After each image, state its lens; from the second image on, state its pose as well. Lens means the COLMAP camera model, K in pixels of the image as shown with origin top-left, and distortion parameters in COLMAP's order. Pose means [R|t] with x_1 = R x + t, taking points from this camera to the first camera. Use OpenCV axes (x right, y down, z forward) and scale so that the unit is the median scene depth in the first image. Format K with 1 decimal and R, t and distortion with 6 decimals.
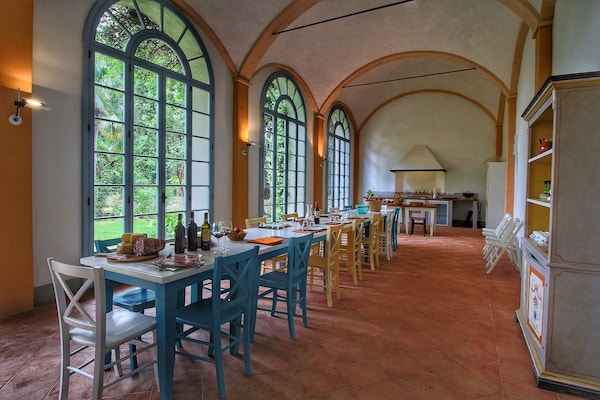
lens RADIAL K [[316.5, 0, 302.5], [0, 316.5, 191.6], [0, 0, 1]] dist [0.030110, -0.000047]
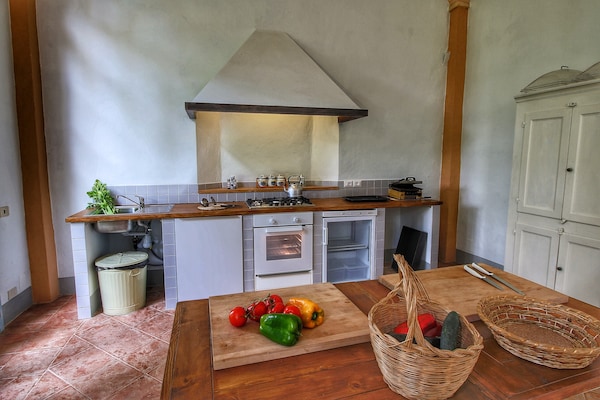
lens RADIAL K [[316.5, 0, 302.5], [0, 316.5, 191.6], [0, 0, 1]] dist [0.030110, -0.000047]
pose [[0.704403, -0.087725, 0.704358, 0.150378], [0.017170, 0.994149, 0.106647, -0.022336], [-0.709593, -0.063029, 0.701788, 0.717800]]
